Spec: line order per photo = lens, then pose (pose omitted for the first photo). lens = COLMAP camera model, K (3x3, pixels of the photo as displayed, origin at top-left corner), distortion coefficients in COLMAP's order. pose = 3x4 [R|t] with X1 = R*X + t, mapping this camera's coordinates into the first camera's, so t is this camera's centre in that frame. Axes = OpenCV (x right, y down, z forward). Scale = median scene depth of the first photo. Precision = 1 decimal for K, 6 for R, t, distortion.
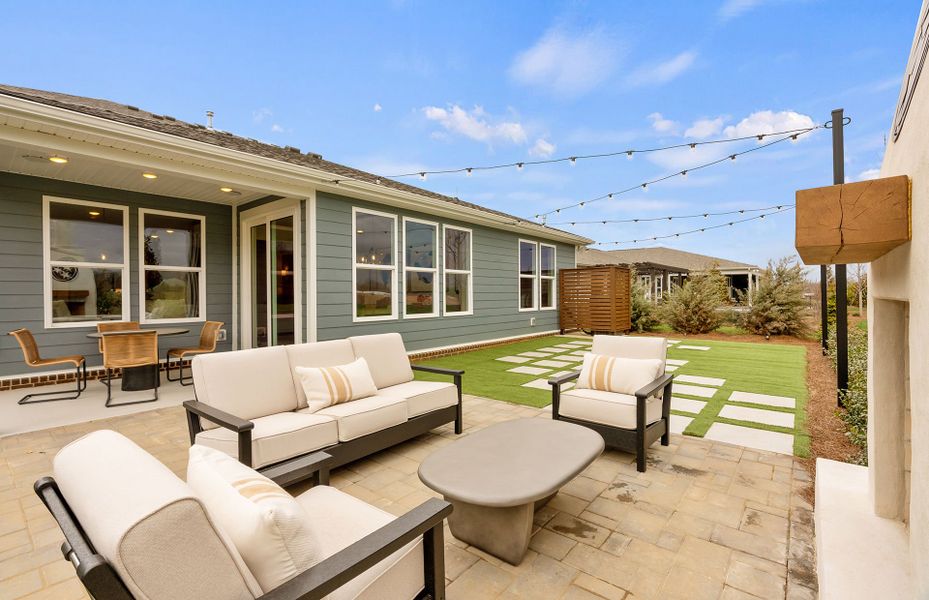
lens RADIAL K [[423.7, 0, 474.6], [0, 423.7, 293.7], [0, 0, 1]] dist [-0.020767, 0.005724]
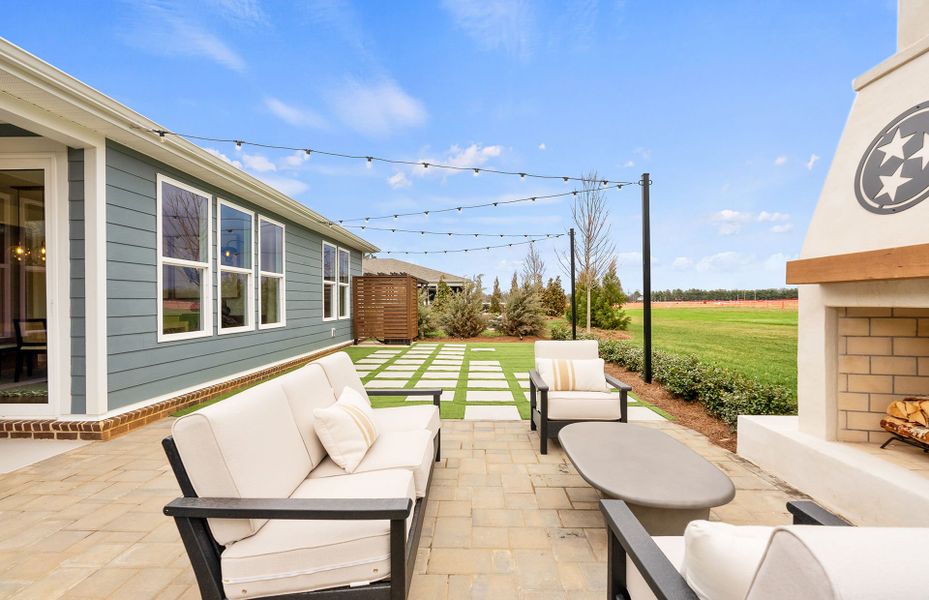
lens RADIAL K [[423.7, 0, 469.2], [0, 423.7, 306.1], [0, 0, 1]] dist [-0.020767, 0.005724]
pose [[0.792078, 0.000239, 0.610420, -0.218203], [-0.006435, 0.999948, 0.007959, 0.000212], [-0.610386, -0.010233, 0.792038, 0.108997]]
